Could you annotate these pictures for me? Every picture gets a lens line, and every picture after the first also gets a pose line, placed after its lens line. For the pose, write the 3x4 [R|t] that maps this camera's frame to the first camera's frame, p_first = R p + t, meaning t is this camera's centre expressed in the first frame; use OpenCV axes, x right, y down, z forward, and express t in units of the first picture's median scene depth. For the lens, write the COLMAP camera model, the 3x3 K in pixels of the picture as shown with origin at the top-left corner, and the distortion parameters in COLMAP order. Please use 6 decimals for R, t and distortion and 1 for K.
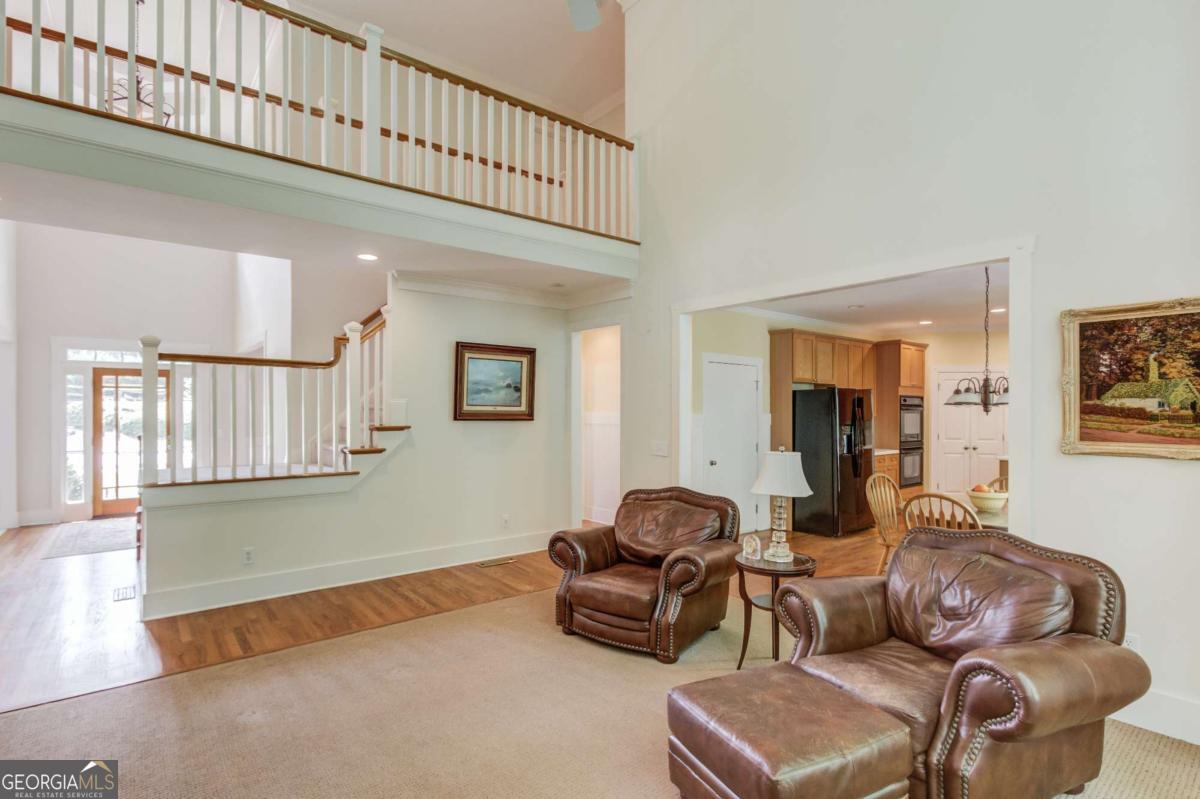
lens RADIAL K [[584.7, 0, 599.6], [0, 584.7, 410.6], [0, 0, 1]] dist [-0.004053, 0.001384]
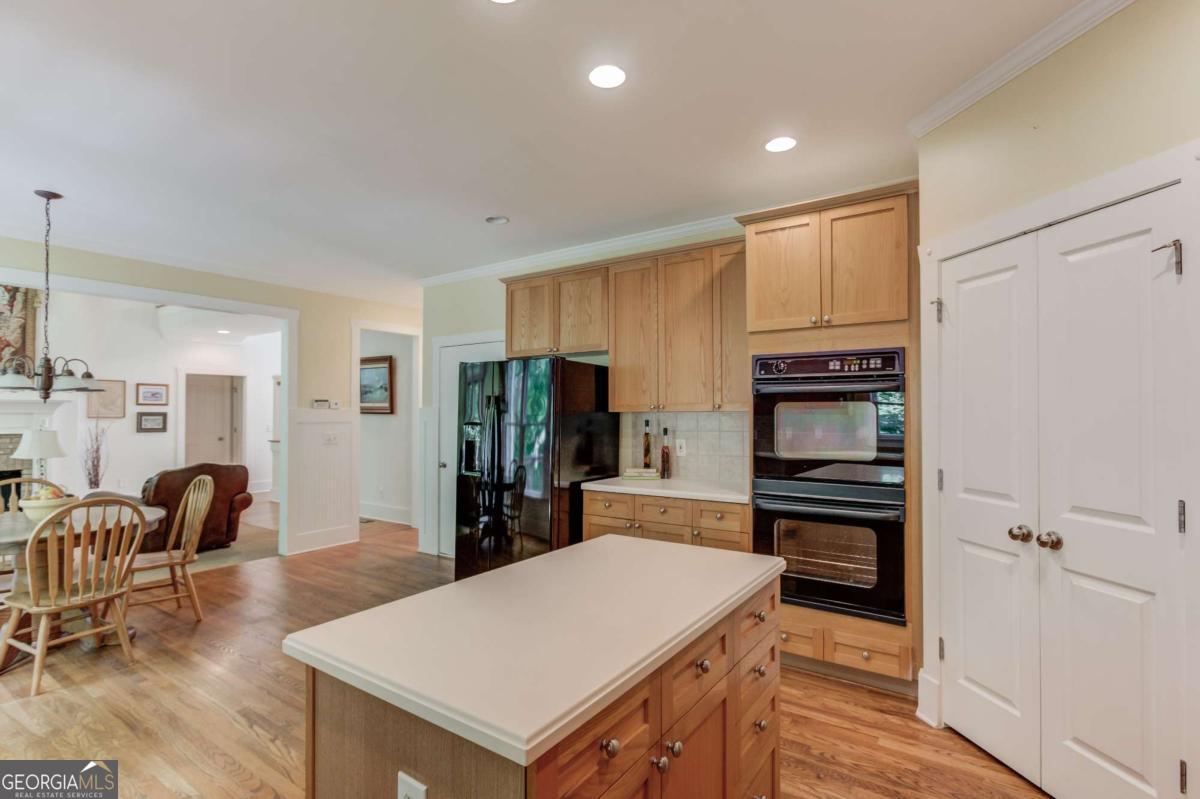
lens RADIAL K [[584.7, 0, 604.3], [0, 584.7, 405.4], [0, 0, 1]] dist [-0.004053, 0.001384]
pose [[0.281239, -0.016006, -0.959504, 1.179979], [-0.001524, 0.999852, -0.017126, 0.018237], [0.959636, 0.006279, 0.281173, 1.085924]]
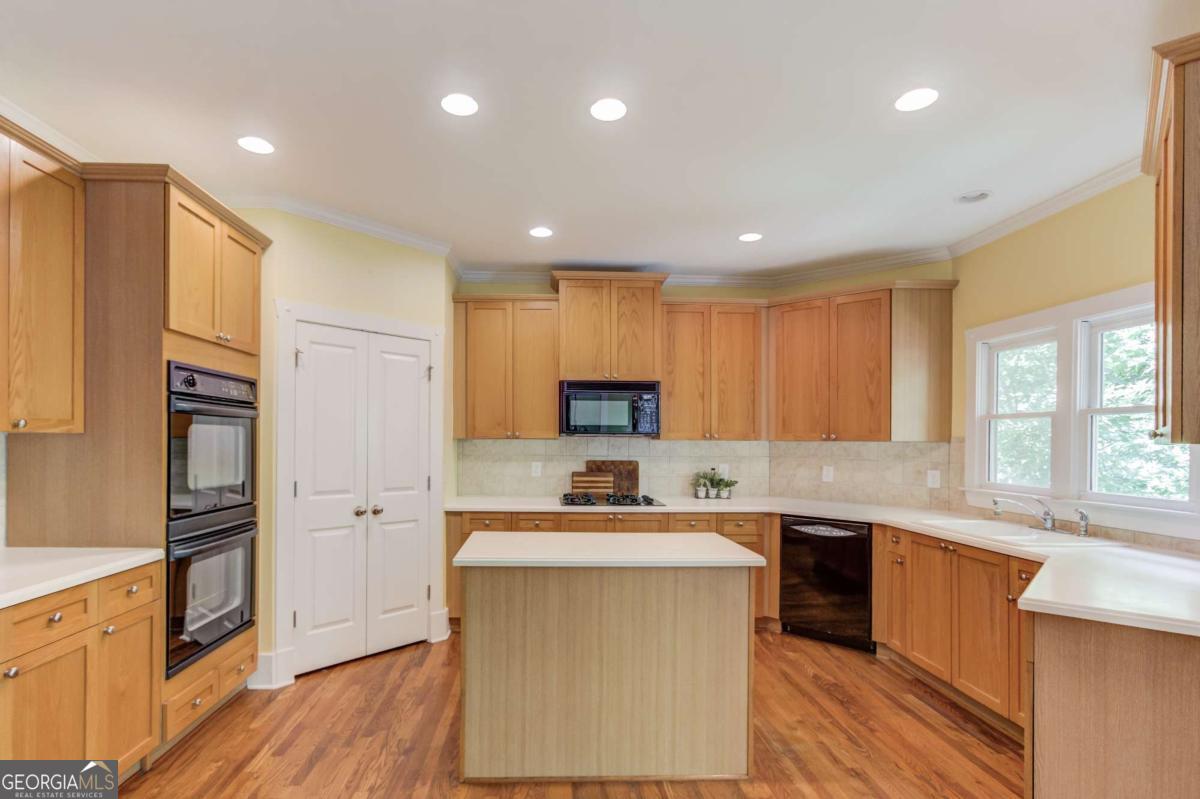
lens RADIAL K [[584.7, 0, 572.8], [0, 584.7, 441.9], [0, 0, 1]] dist [-0.004053, 0.001384]
pose [[0.594461, 0.000209, 0.804125, 0.545776], [-0.002931, 0.999994, 0.001907, 0.018121], [-0.804119, -0.003490, 0.594458, 0.902971]]
